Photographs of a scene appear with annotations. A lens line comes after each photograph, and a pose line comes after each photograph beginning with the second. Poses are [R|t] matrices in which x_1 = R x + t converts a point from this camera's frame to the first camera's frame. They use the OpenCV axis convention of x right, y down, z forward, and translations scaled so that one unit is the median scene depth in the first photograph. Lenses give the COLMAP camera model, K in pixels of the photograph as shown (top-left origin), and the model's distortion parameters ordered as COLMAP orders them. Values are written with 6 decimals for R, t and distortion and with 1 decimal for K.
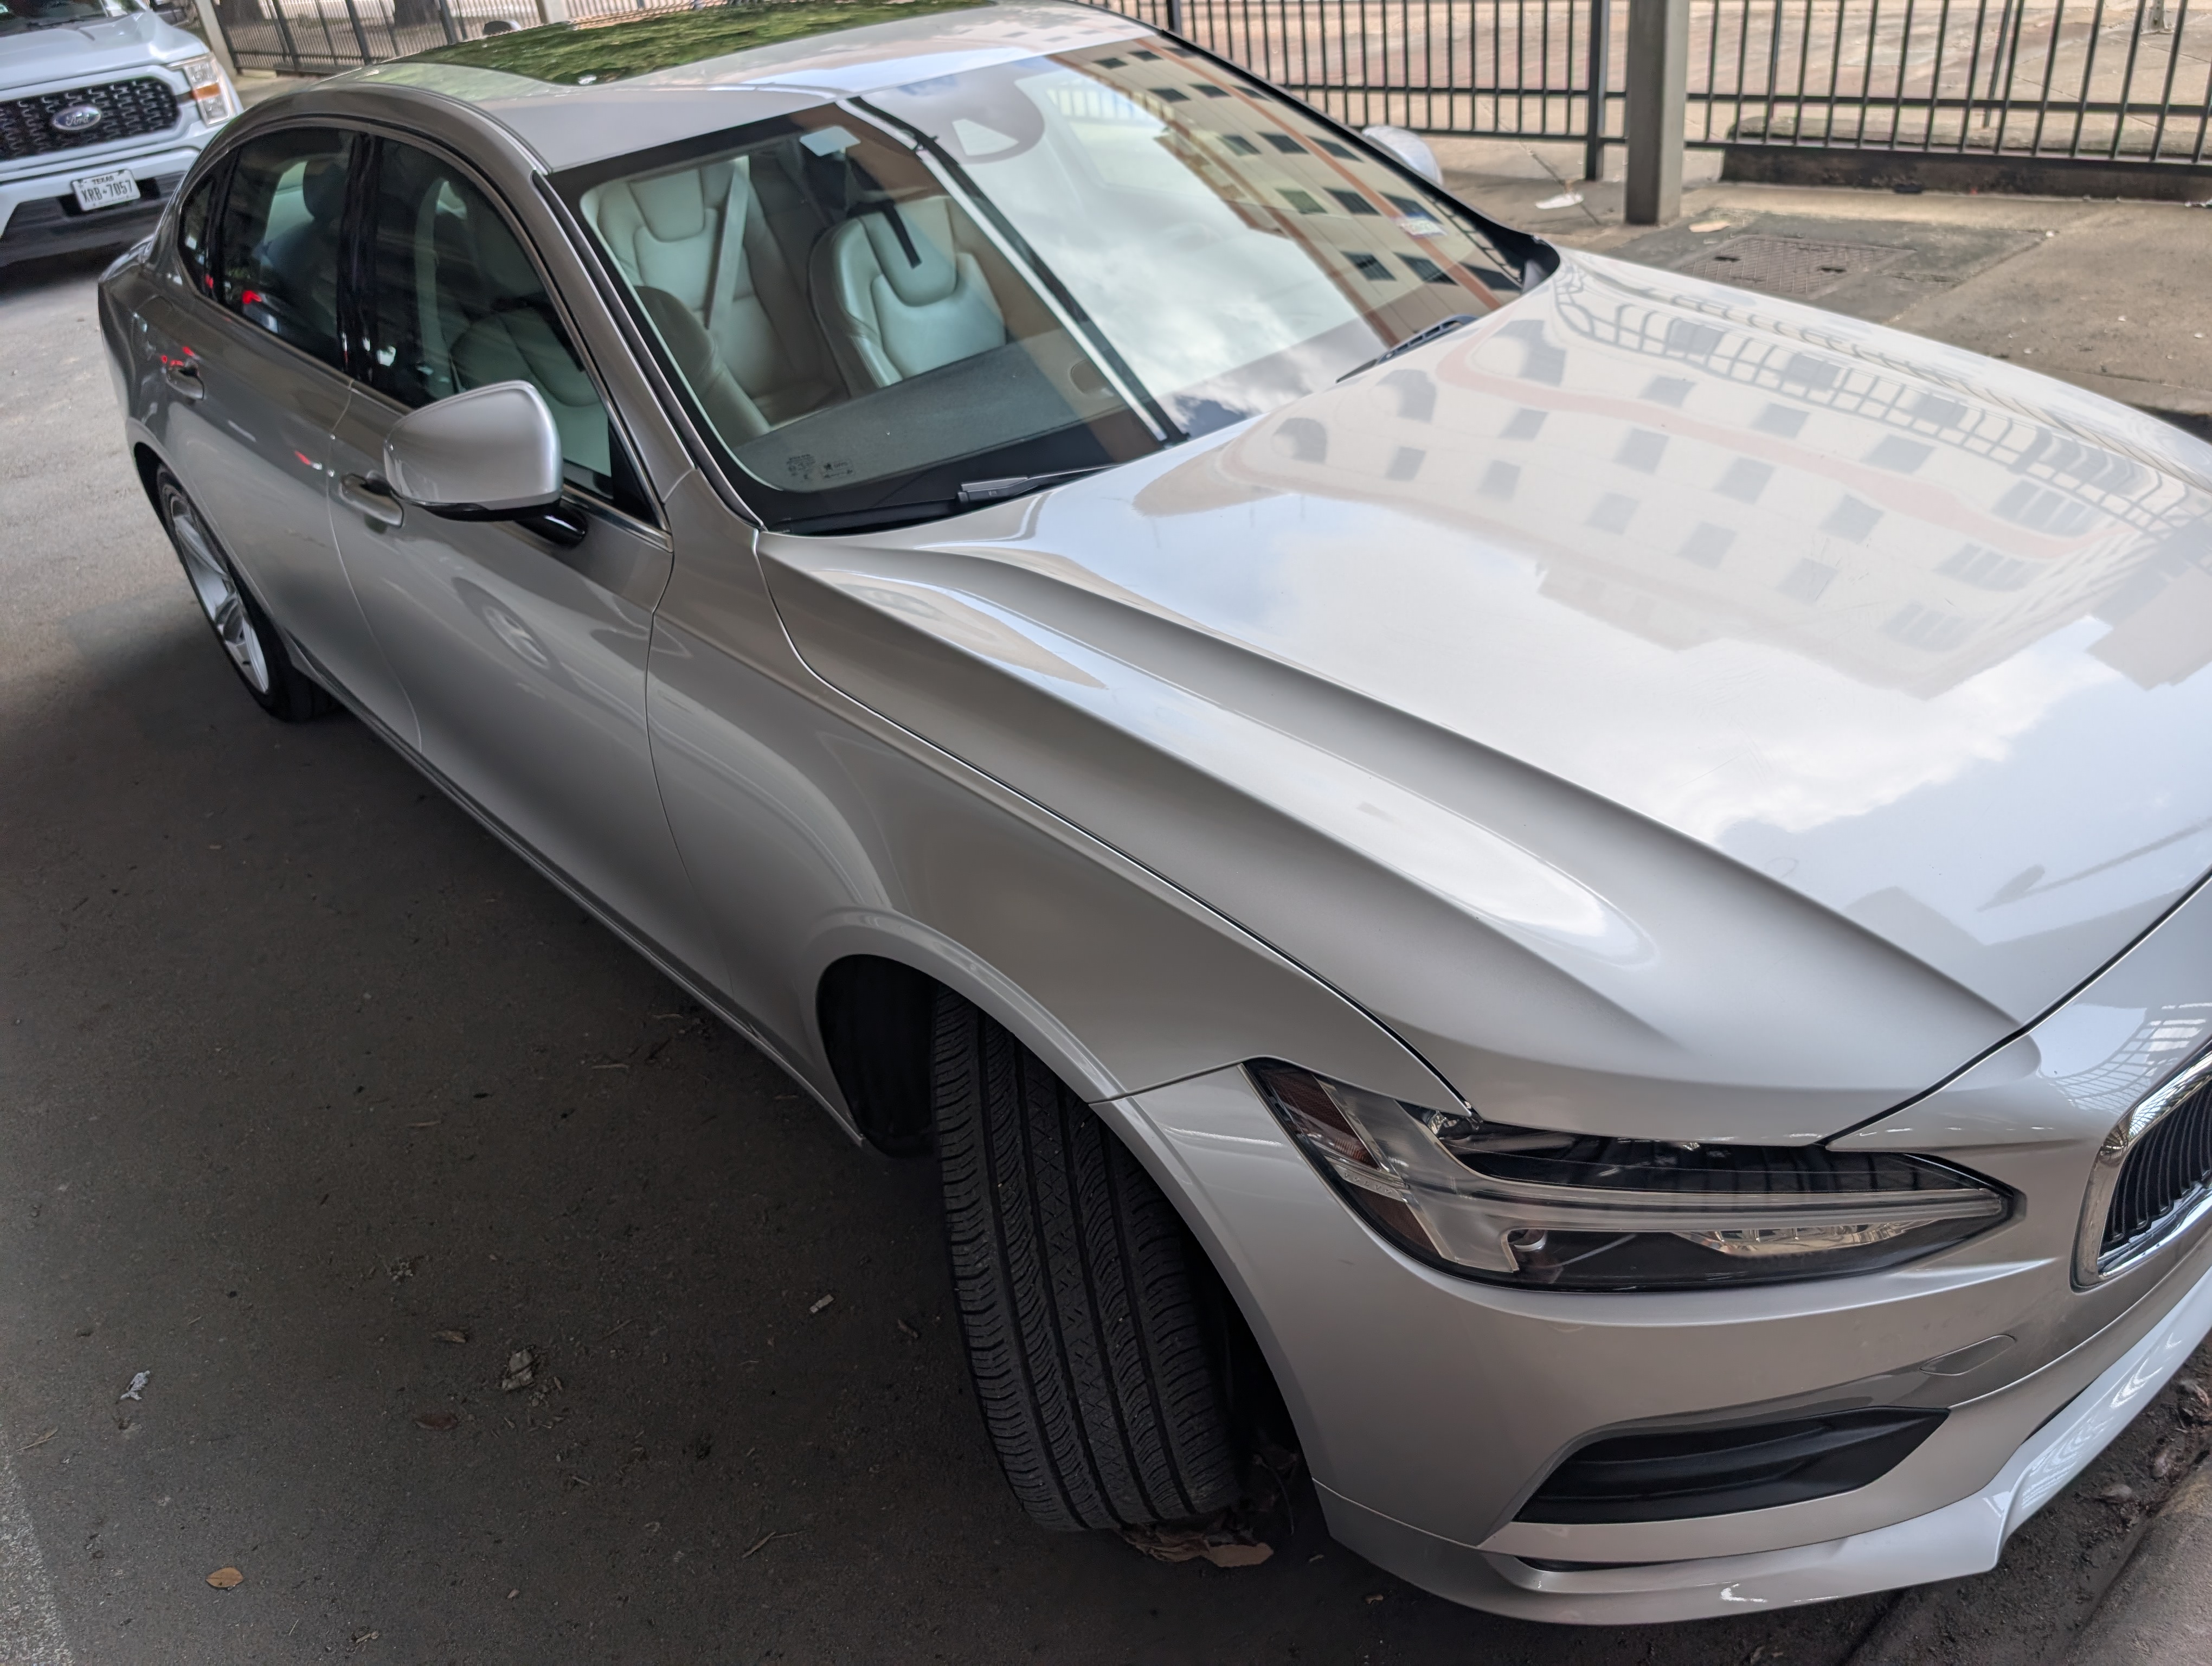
lens RADIAL K [[1547.0, 0, 1106.0], [0, 1547.0, 833.0], [0, 0, 1]] dist [-0.071919, -0.000068]
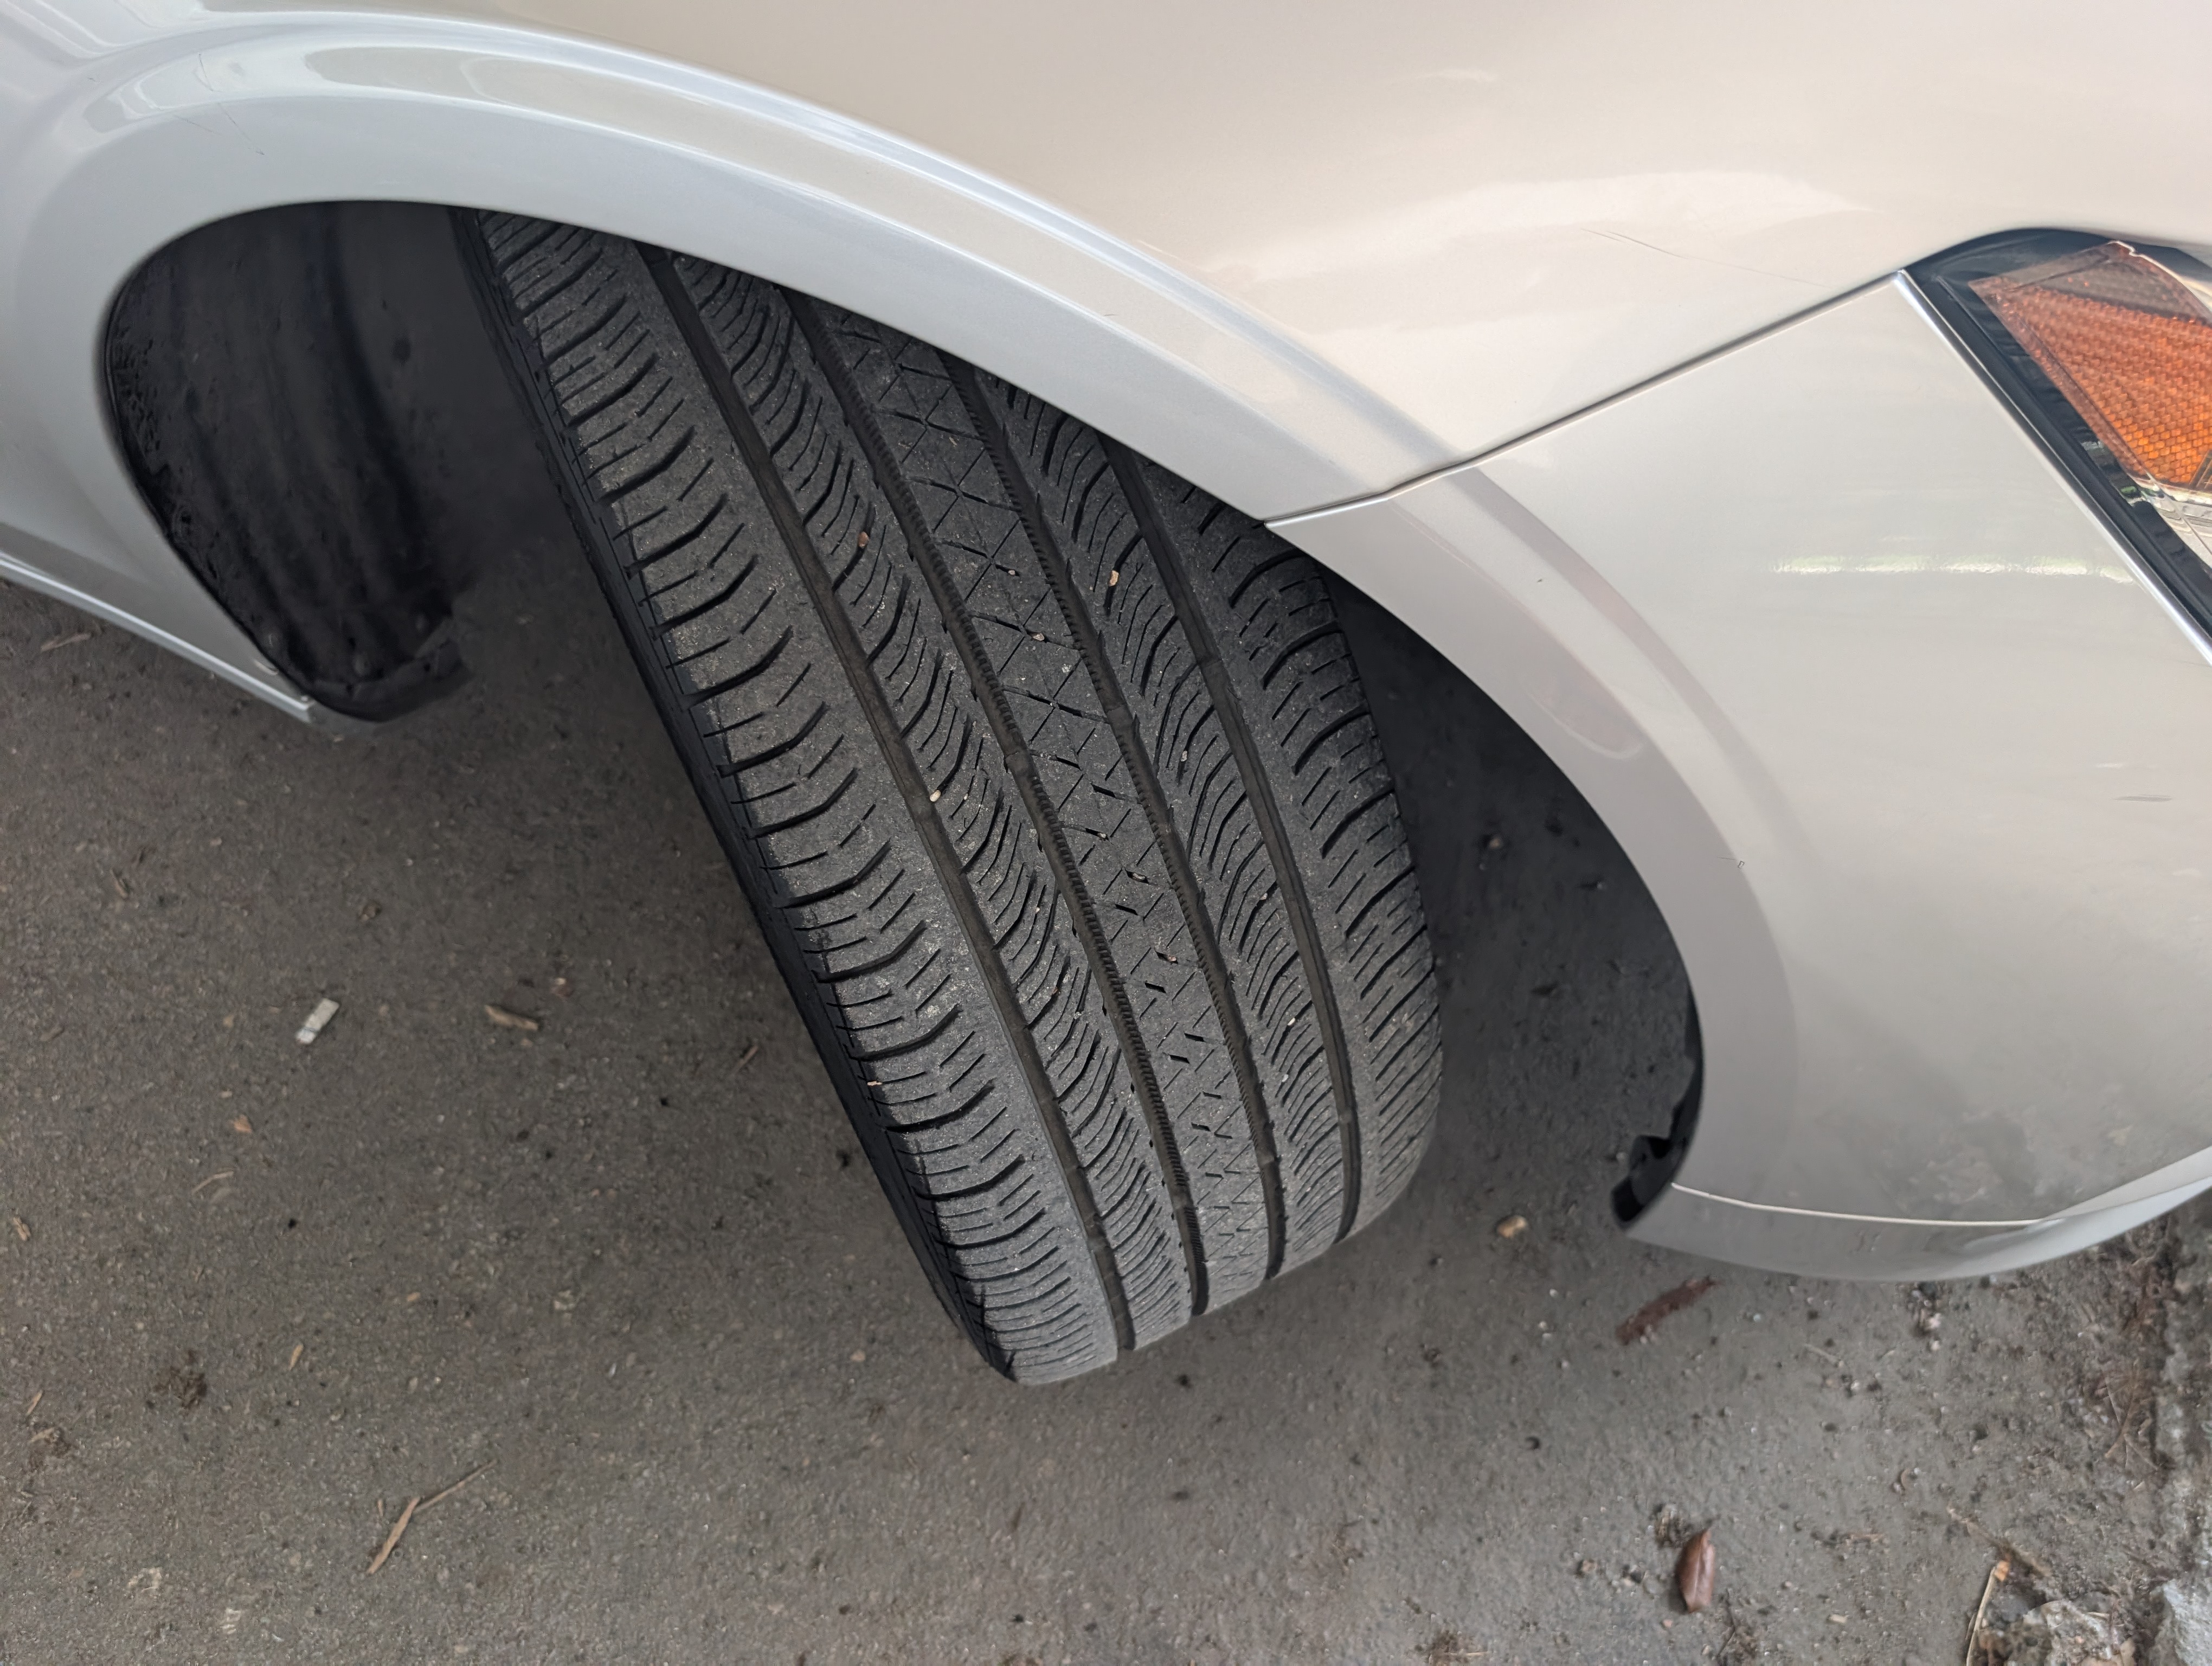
lens RADIAL K [[1607.6, 0, 1104.8], [0, 1607.6, 794.9], [0, 0, 1]] dist [-0.039423, -0.002666]
pose [[0.897360, -0.276485, 0.343949, -0.162711], [0.127482, 0.908585, 0.397770, 0.085892], [-0.422485, -0.313096, 0.850575, 0.670525]]
